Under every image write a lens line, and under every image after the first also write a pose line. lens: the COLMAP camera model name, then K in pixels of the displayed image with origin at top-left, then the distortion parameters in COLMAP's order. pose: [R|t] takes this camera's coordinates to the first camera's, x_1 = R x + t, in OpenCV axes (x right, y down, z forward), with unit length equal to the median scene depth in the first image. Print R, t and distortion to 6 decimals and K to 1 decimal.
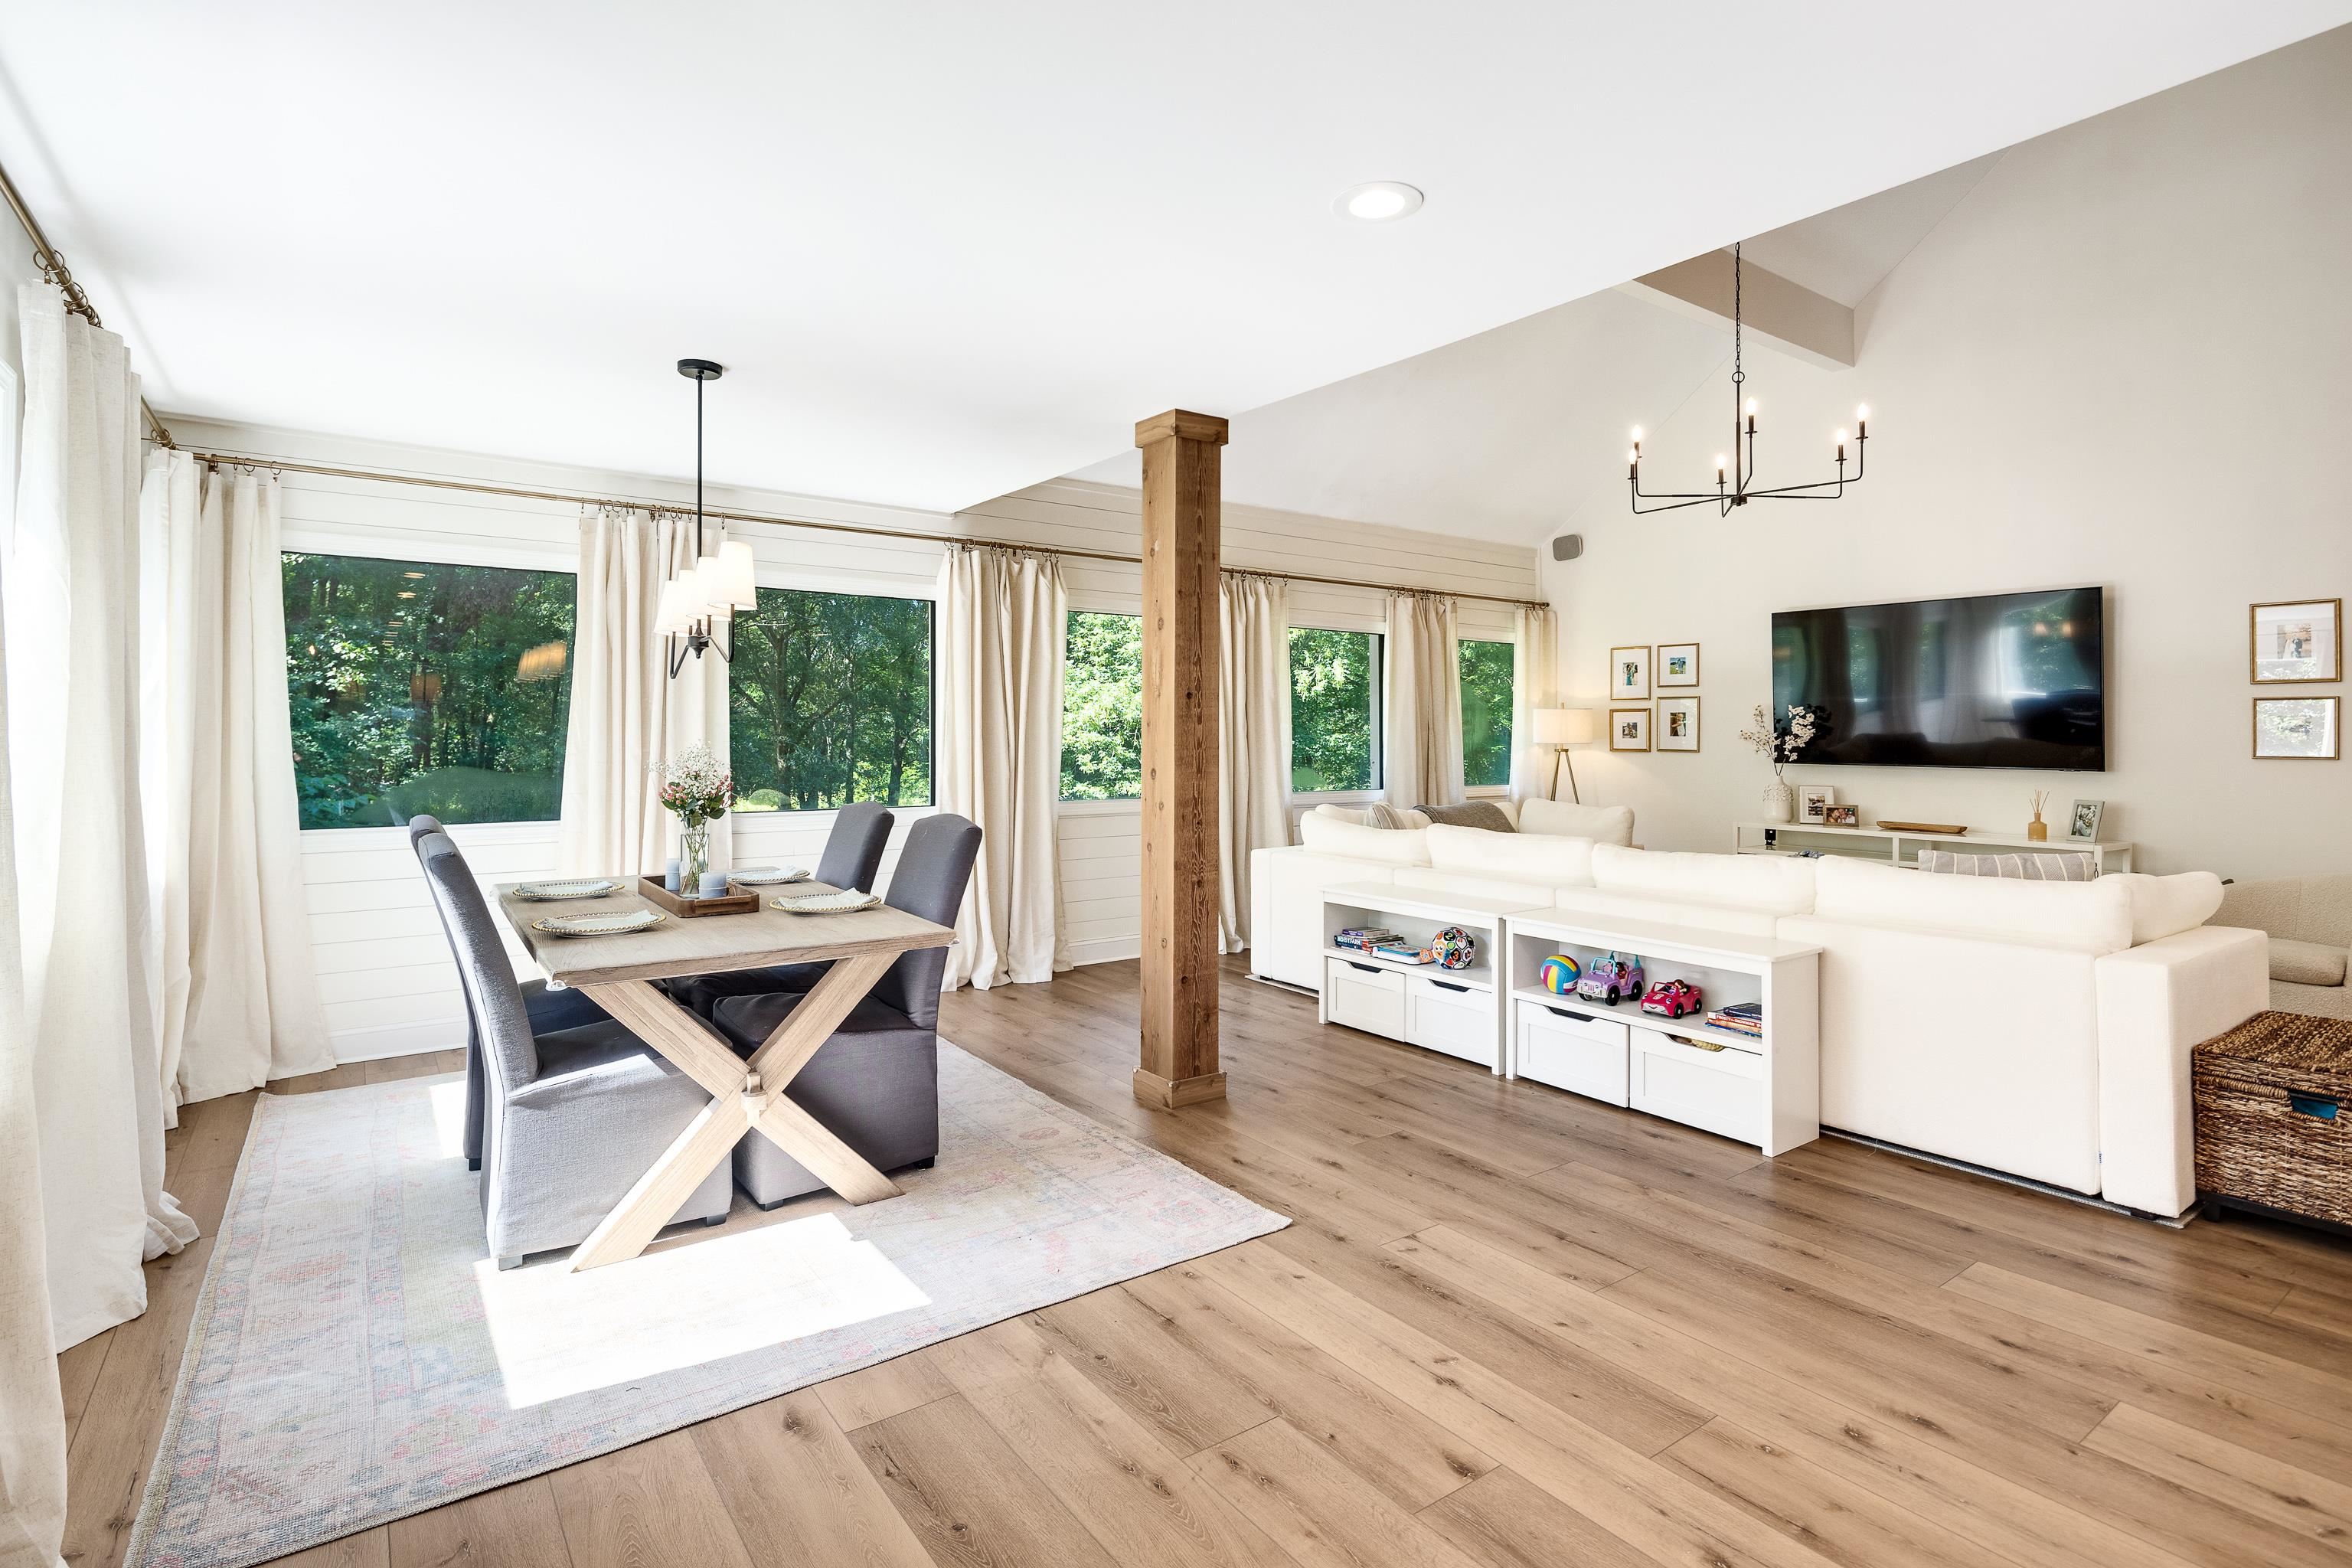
lens RADIAL K [[1134.7, 0, 1156.8], [0, 1134.7, 731.3], [0, 0, 1]] dist [0.005519, -0.004808]
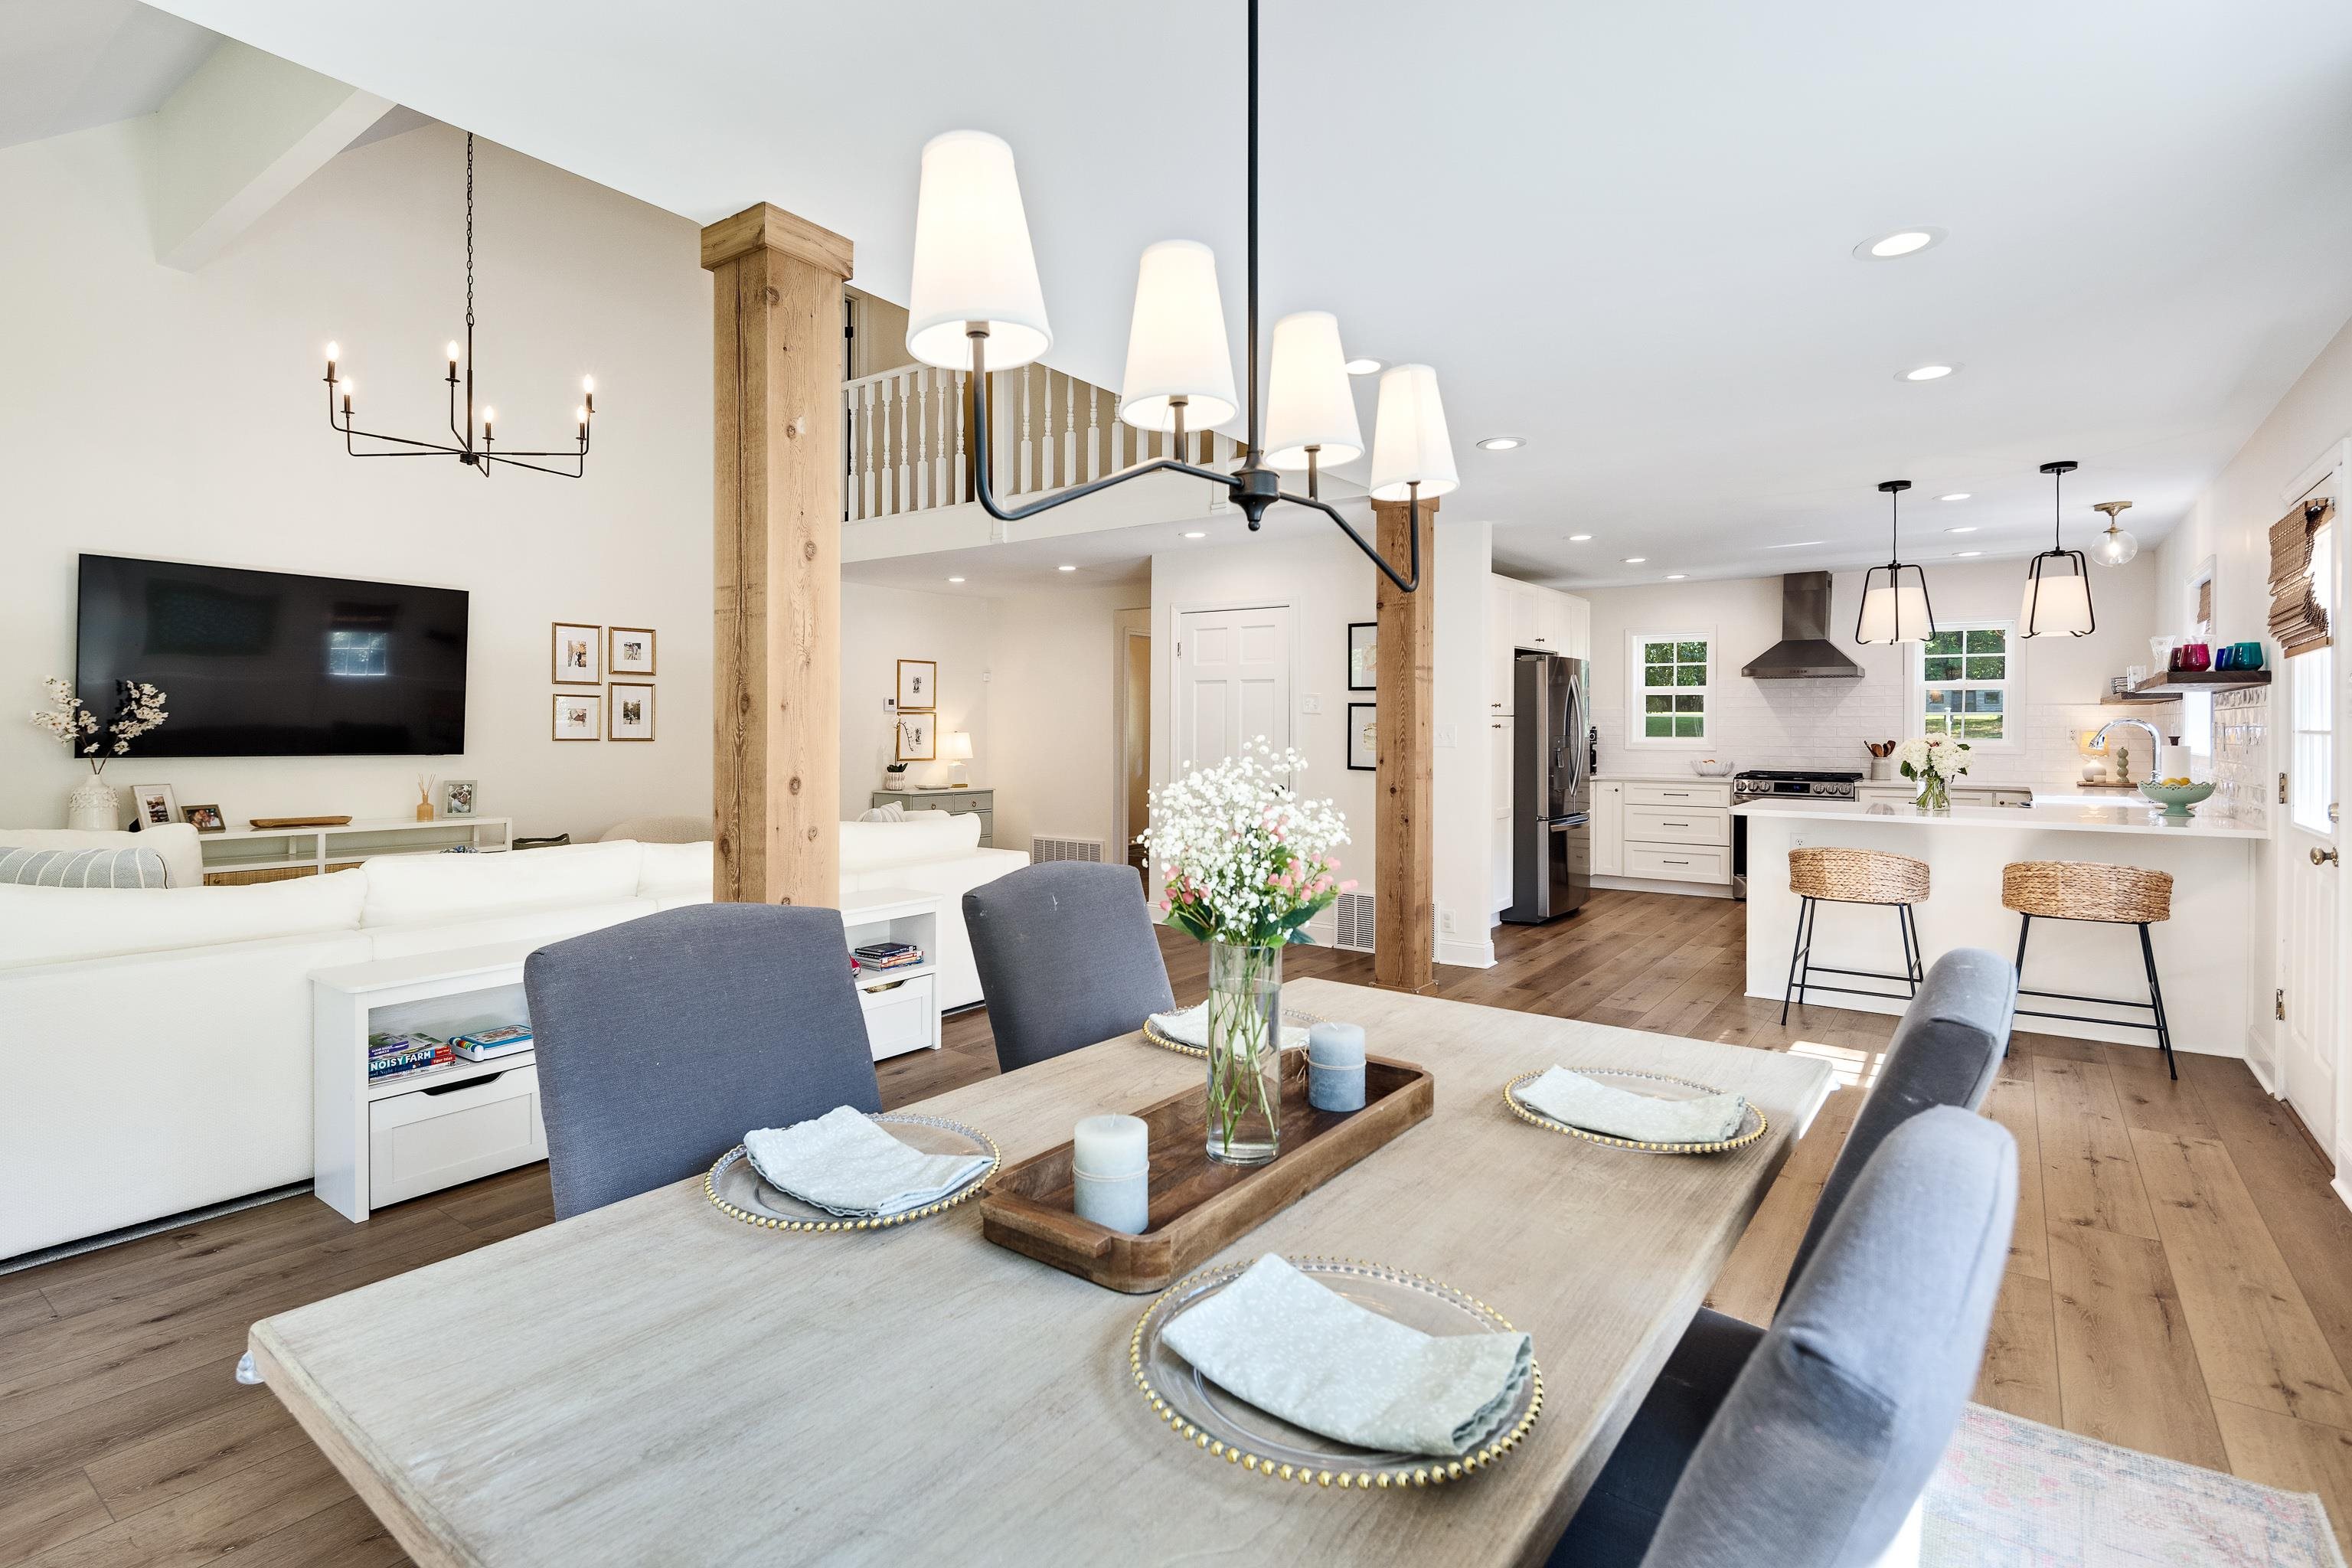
lens RADIAL K [[1134.7, 0, 1166.2], [0, 1134.7, 720.8], [0, 0, 1]] dist [0.005519, -0.004808]
pose [[-0.316482, 0.004175, 0.948589, -0.390747], [-0.009001, 0.999932, -0.007404, 0.003092], [-0.948556, -0.010881, -0.316423, 0.588165]]
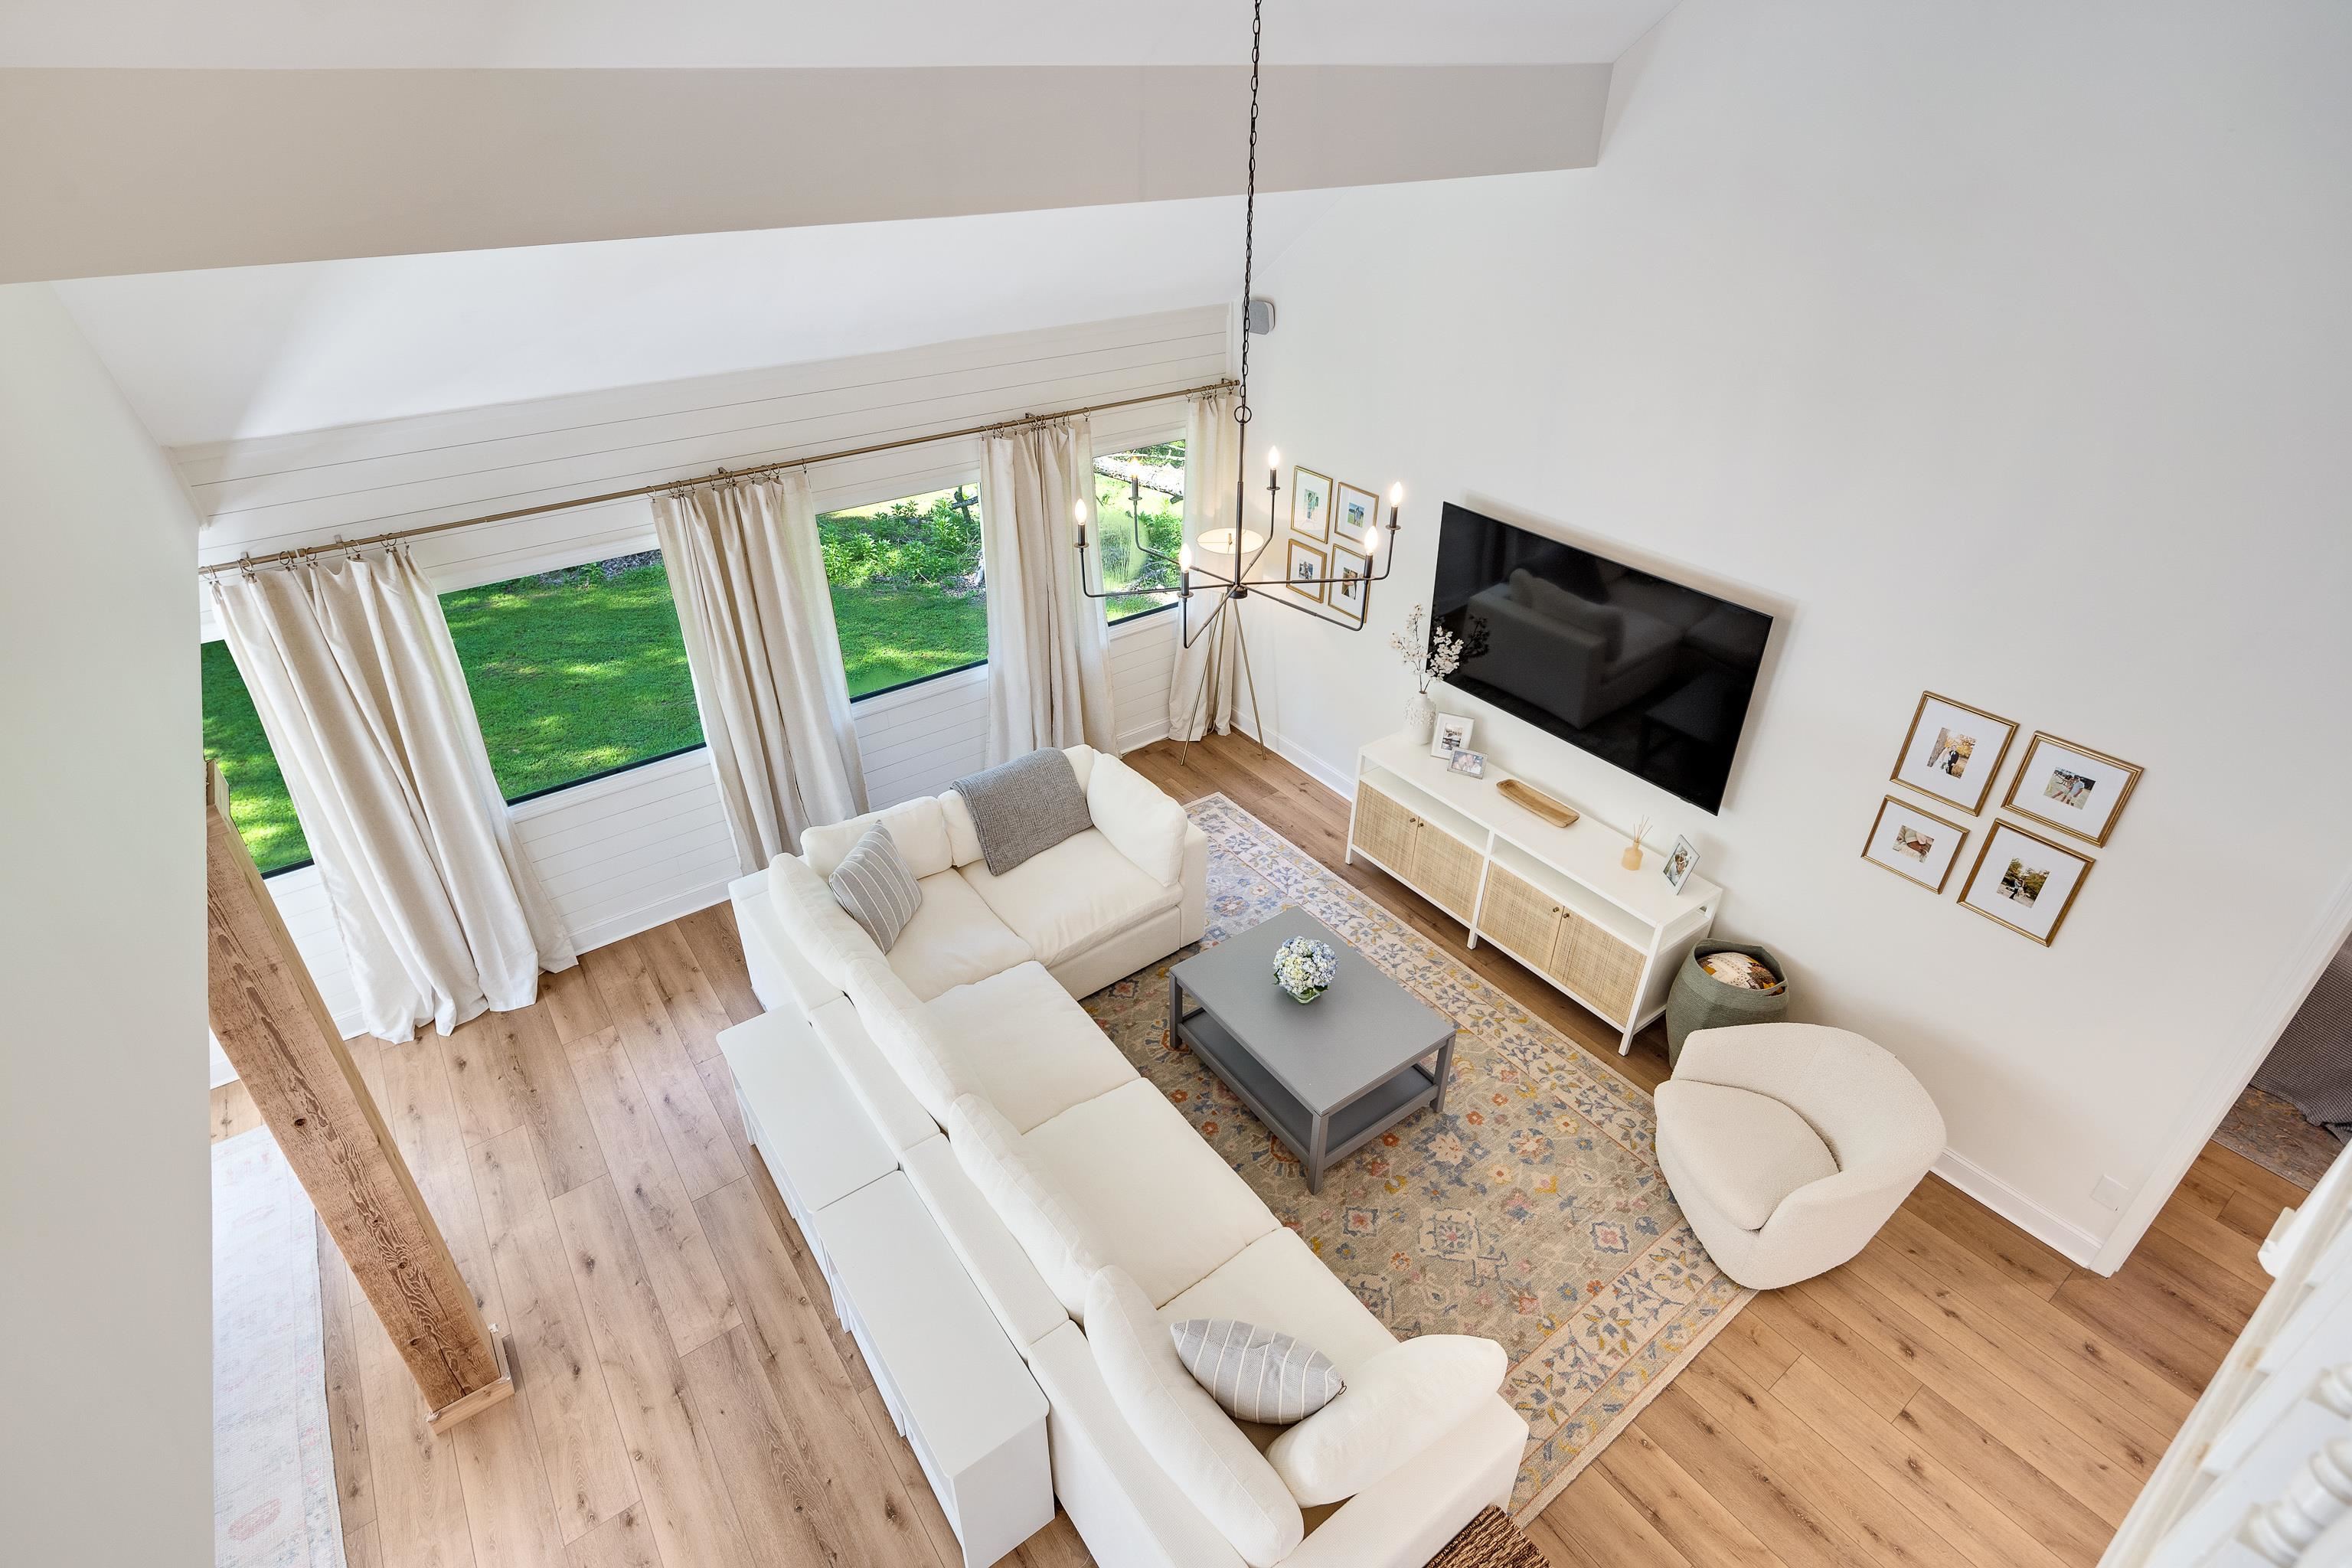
lens RADIAL K [[1134.7, 0, 1155.0], [0, 1134.7, 736.1], [0, 0, 1]] dist [0.005519, -0.004808]
pose [[0.999951, -0.008110, 0.005607, 0.351921], [0.004079, 0.858033, 0.513578, -0.377512], [-0.008976, -0.513530, 0.858025, 0.267913]]
